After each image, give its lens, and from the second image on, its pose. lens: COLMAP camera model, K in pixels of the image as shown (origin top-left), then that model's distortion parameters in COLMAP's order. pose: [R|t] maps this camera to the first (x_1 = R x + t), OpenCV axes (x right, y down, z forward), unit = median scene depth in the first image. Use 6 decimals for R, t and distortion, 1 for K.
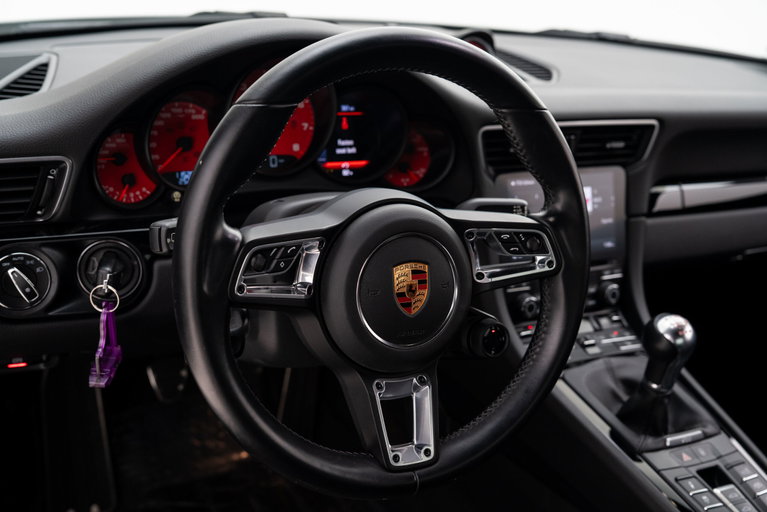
lens RADIAL K [[903.7, 0, 380.4], [0, 903.7, 257.0], [0, 0, 1]] dist [0.079942, 0.000000]
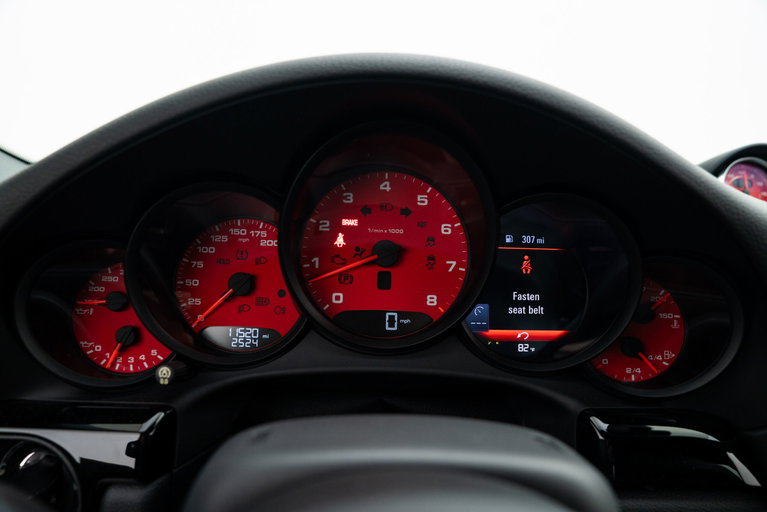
lens RADIAL K [[539.7, 0, 384.9], [0, 539.7, 254.1], [0, 0, 1]] dist [-0.080744, 0.006831]
pose [[0.894973, 0.021332, -0.445609, 0.036941], [-0.110092, 0.978525, -0.174269, -0.089519], [0.432322, 0.205024, 0.878102, 0.701948]]
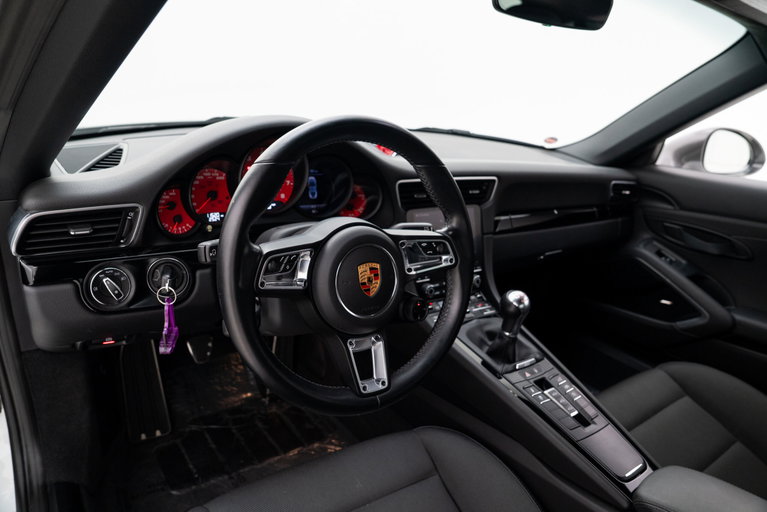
lens RADIAL K [[539.7, 0, 381.9], [0, 539.7, 255.6], [0, 0, 1]] dist [-0.080744, 0.006831]
pose [[0.990171, -0.038659, 0.134412, -0.054238], [0.042540, 0.998753, -0.026123, 0.014717], [-0.133234, 0.031585, 0.990581, 0.055986]]
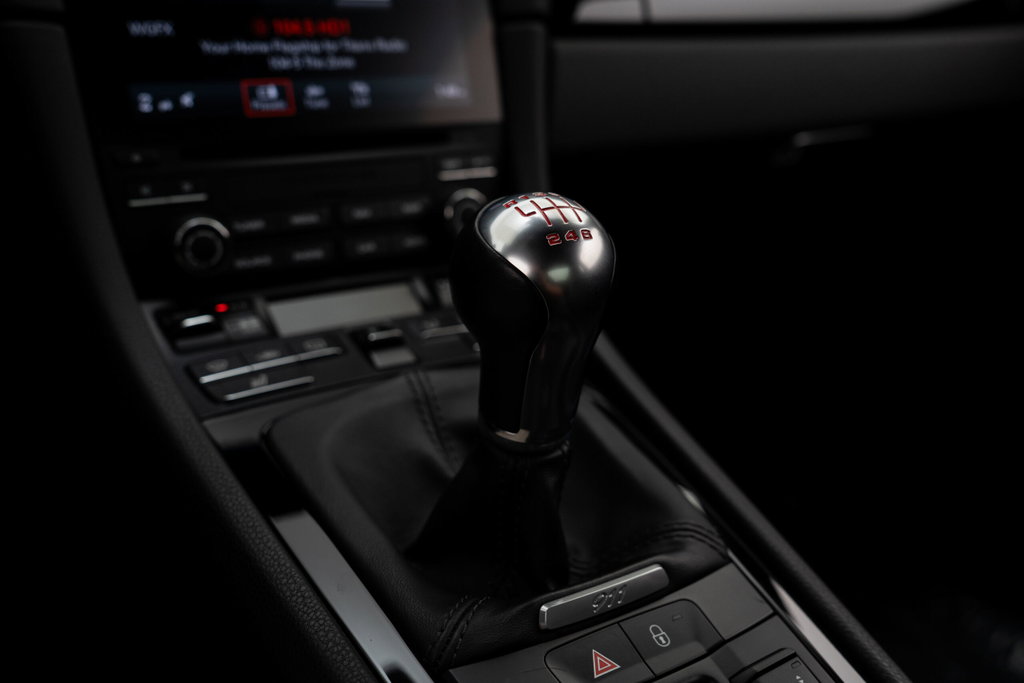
lens RADIAL K [[1013.4, 0, 514.1], [0, 1013.4, 340.9], [0, 0, 1]] dist [-0.051232, 0.000000]
pose [[0.995865, -0.075247, 0.050894, 0.294537], [0.075158, 0.997165, 0.003670, 0.110987], [-0.051026, 0.000170, 0.998697, 0.671606]]
